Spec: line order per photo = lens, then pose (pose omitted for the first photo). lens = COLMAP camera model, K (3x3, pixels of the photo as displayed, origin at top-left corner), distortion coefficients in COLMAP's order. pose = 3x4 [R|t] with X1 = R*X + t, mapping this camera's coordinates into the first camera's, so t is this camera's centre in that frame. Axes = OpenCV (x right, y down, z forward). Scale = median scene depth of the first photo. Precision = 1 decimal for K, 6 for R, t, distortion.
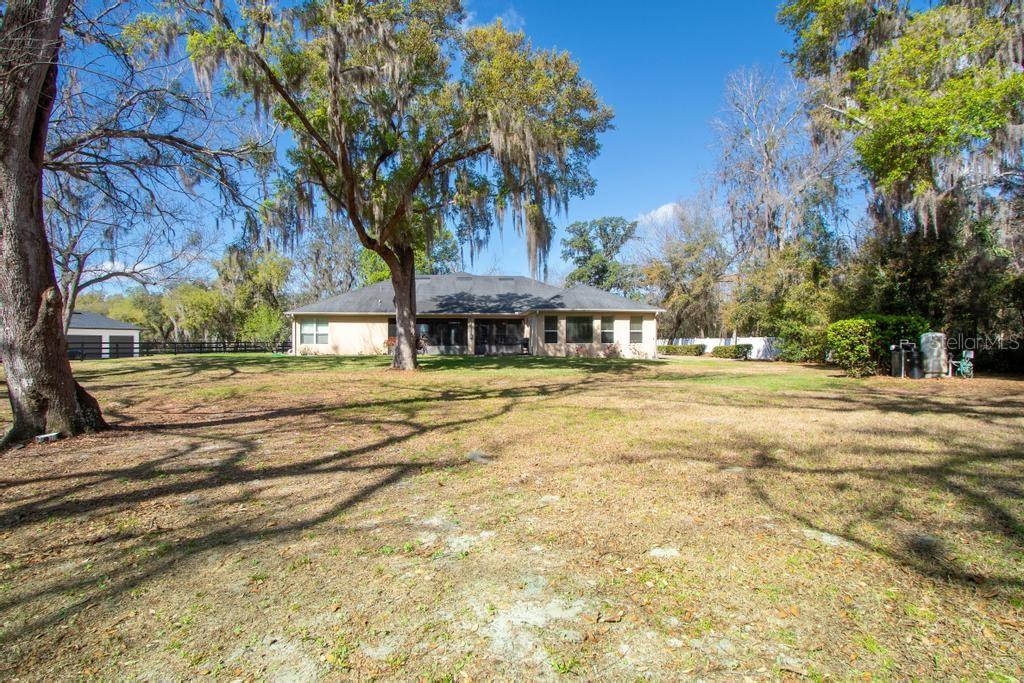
lens RADIAL K [[464.8, 0, 512.0], [0, 464.8, 341.5], [0, 0, 1]] dist [-0.019498, 0.000315]
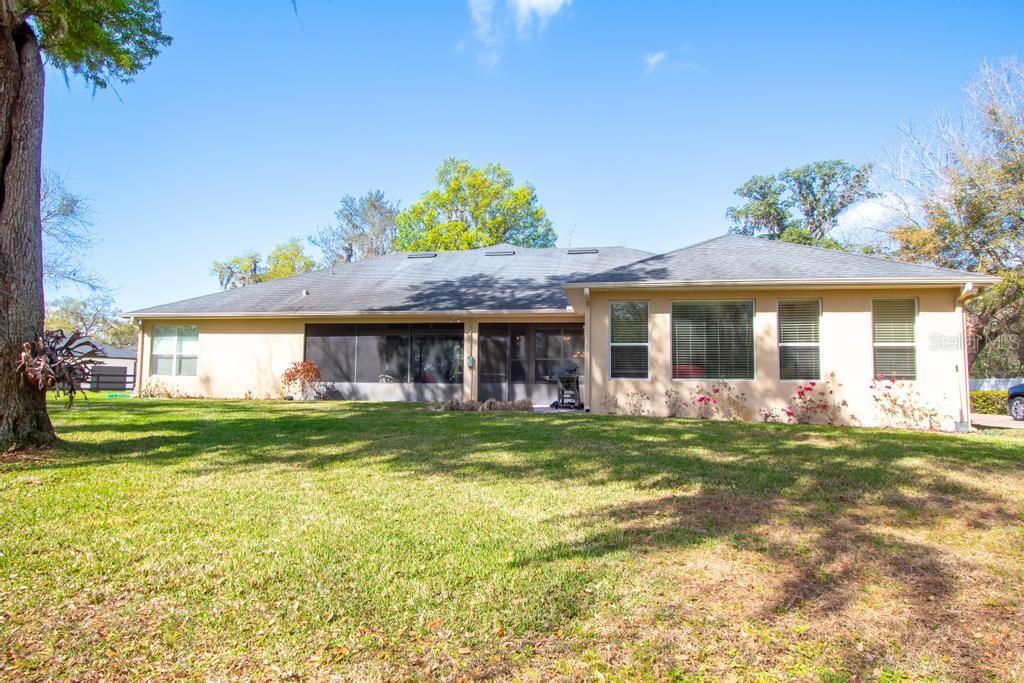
lens RADIAL K [[579.9, 0, 512.0], [0, 579.9, 341.5], [0, 0, 1]] dist [-0.001661, -0.000854]
pose [[0.958021, -0.007151, -0.286610, 0.116466], [-0.012981, 0.997582, -0.068277, 0.007128], [0.286405, 0.069132, 0.955611, 0.492423]]
